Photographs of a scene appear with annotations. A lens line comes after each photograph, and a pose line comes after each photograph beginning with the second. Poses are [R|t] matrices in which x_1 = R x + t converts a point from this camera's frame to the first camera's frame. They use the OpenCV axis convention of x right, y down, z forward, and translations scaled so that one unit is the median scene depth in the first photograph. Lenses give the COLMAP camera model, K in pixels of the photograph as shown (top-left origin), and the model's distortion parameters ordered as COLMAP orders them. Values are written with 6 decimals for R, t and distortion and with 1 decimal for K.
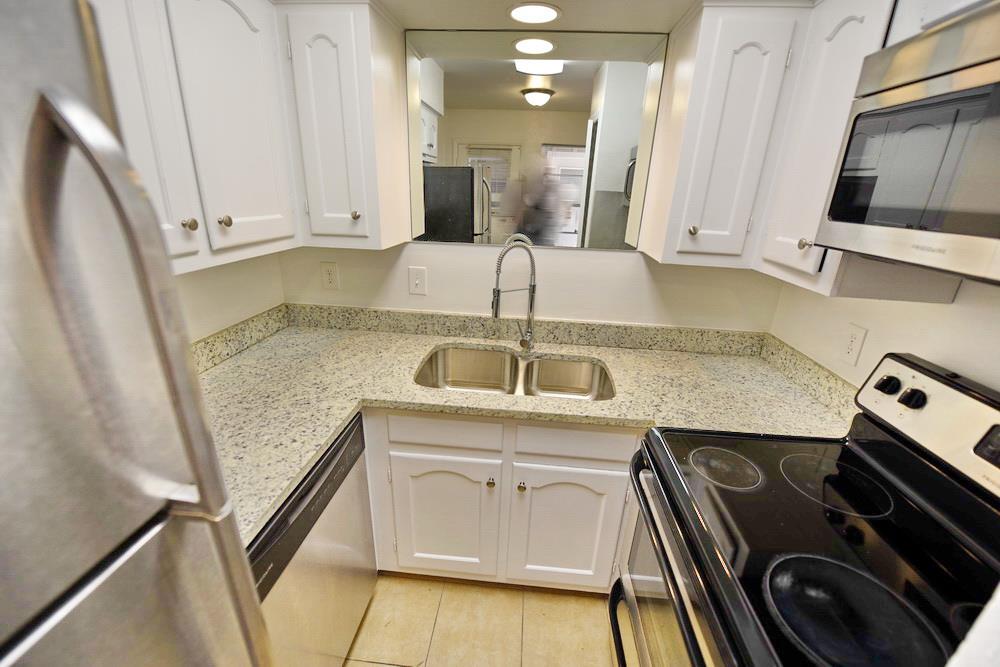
lens RADIAL K [[399.2, 0, 501.2], [0, 399.2, 339.8], [0, 0, 1]] dist [-0.013794, -0.002490]
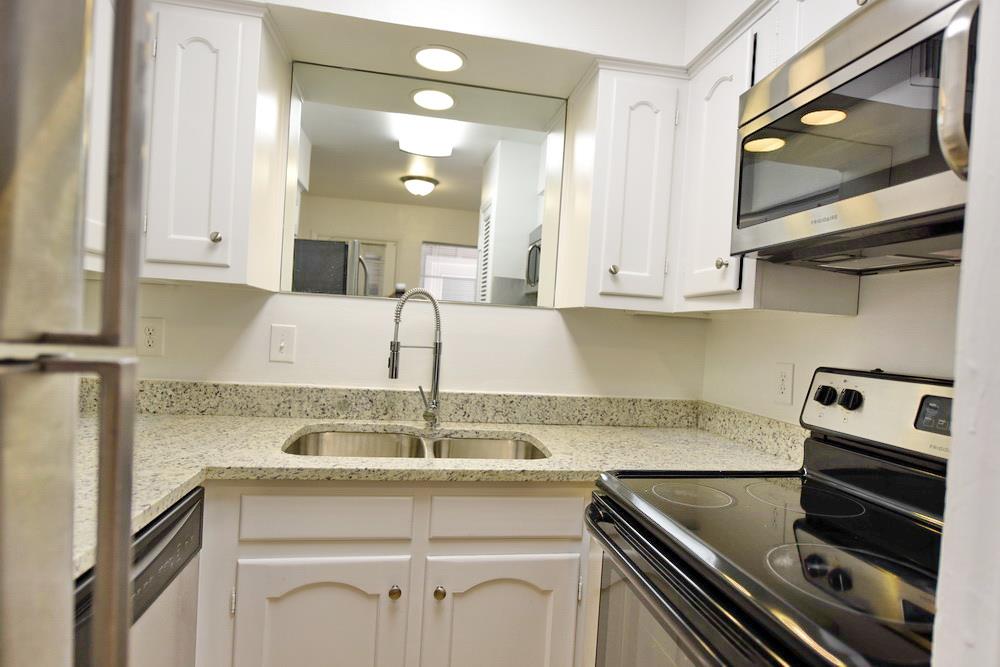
lens RADIAL K [[526.4, 0, 500.1], [0, 526.4, 340.1], [0, 0, 1]] dist [-0.001409, -0.001061]
pose [[0.966089, 0.015053, 0.257771, -0.090481], [0.066787, 0.949760, -0.305771, 0.232239], [-0.249424, 0.312617, 0.916547, -0.022522]]
